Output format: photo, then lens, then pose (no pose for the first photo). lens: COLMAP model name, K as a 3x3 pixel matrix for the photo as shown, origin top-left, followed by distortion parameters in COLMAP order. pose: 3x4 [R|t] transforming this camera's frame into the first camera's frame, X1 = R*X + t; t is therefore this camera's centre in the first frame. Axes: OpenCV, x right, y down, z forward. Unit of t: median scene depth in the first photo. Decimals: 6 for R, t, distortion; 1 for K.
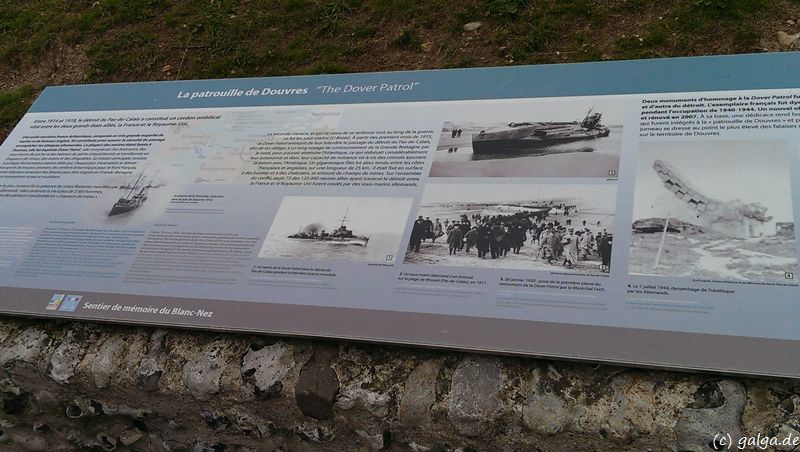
lens RADIAL K [[766.2, 0, 400.0], [0, 766.2, 226.0], [0, 0, 1]] dist [0.120769, -0.195849]
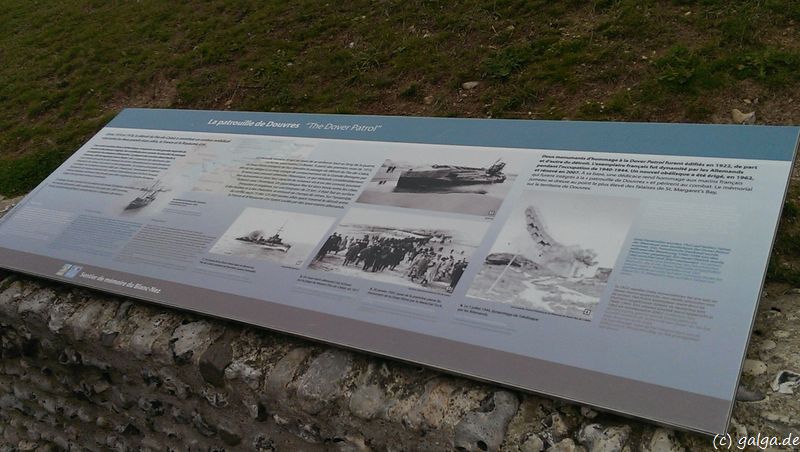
lens RADIAL K [[766.2, 0, 400.0], [0, 766.2, 226.0], [0, 0, 1]] dist [0.120769, -0.195849]
pose [[0.967021, 0.113837, -0.227842, 0.386686], [-0.131223, 0.989373, -0.062620, 0.037291], [0.218293, 0.090453, 0.971682, -0.122431]]
